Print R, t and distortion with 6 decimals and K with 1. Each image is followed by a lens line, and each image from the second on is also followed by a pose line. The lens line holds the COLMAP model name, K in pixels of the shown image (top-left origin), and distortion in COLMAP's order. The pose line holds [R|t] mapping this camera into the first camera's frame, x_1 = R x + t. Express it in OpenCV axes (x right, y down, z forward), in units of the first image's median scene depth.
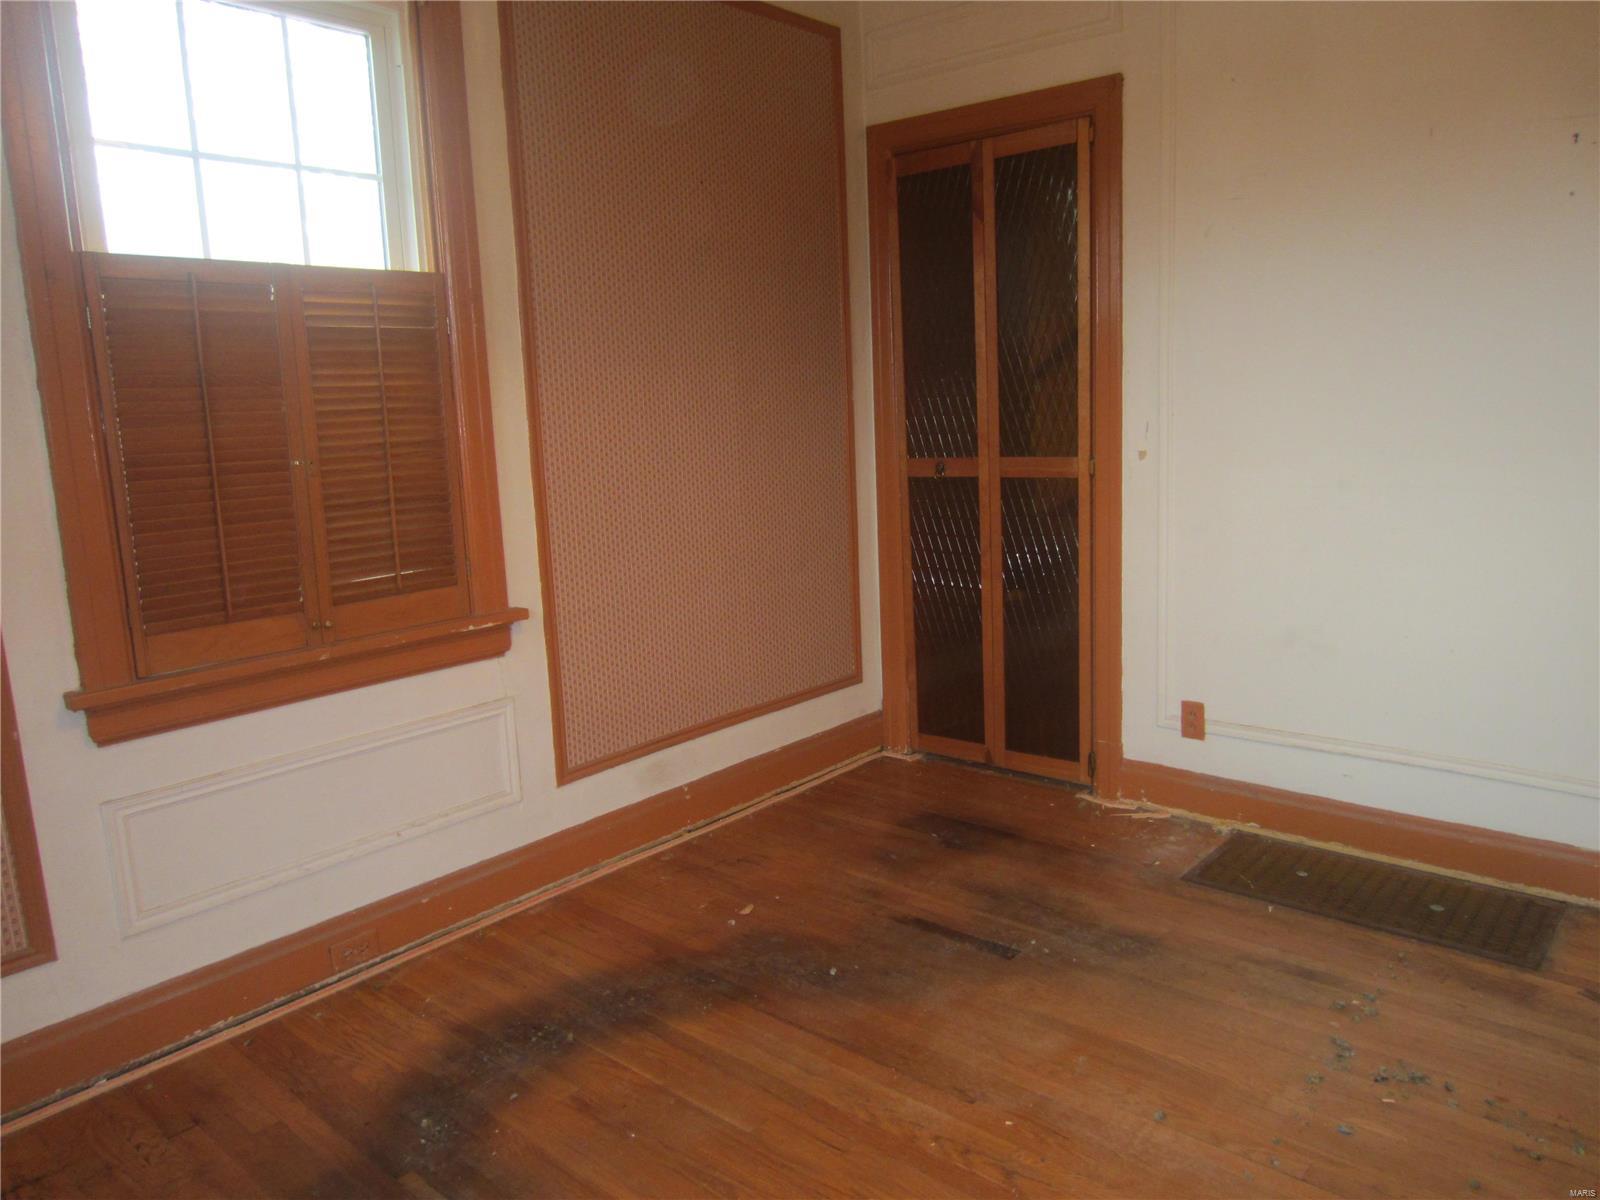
lens RADIAL K [[1141.7, 0, 822.7], [0, 1141.7, 599.3], [0, 0, 1]] dist [0.005723, -0.086251]
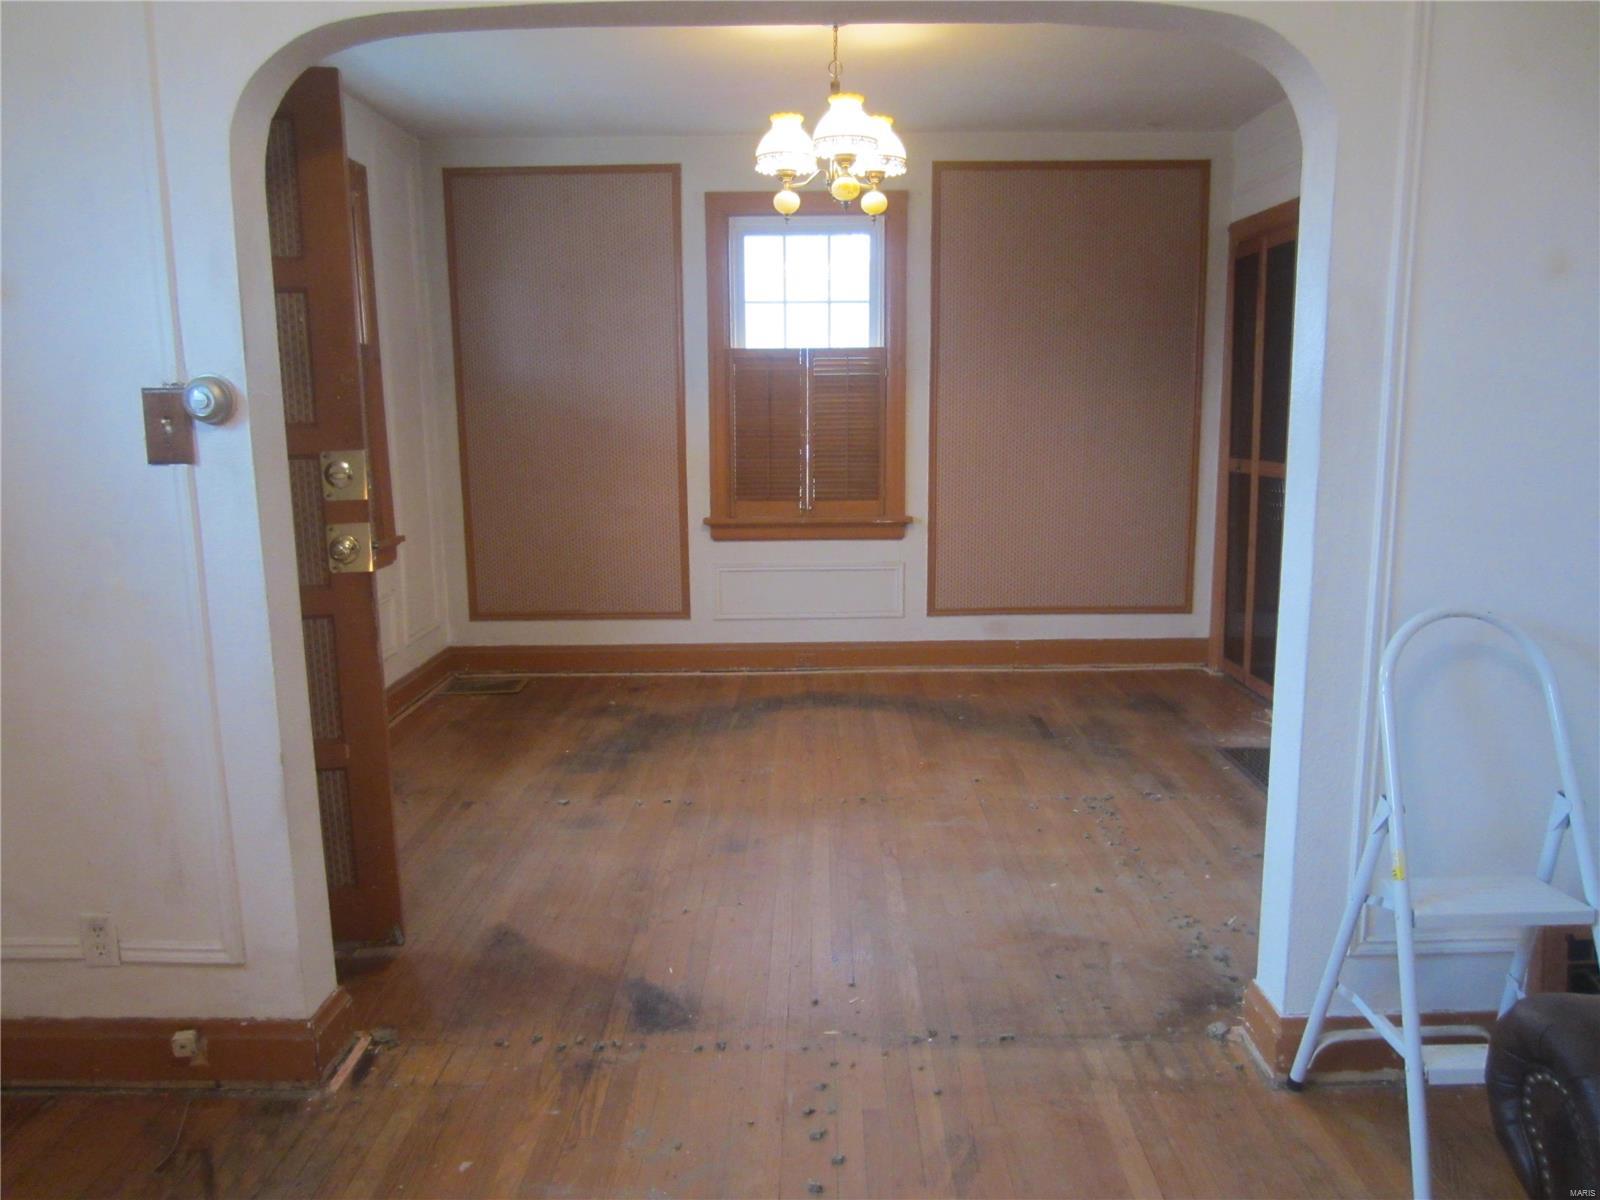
lens RADIAL K [[1124.6, 0, 808.3], [0, 1124.6, 601.9], [0, 0, 1]] dist [-0.034897, 0.005312]
pose [[0.632655, 0.159796, -0.757768, 1.188243], [-0.148416, 0.985361, 0.083879, 0.017032], [0.760079, 0.059399, 0.647110, -0.398641]]
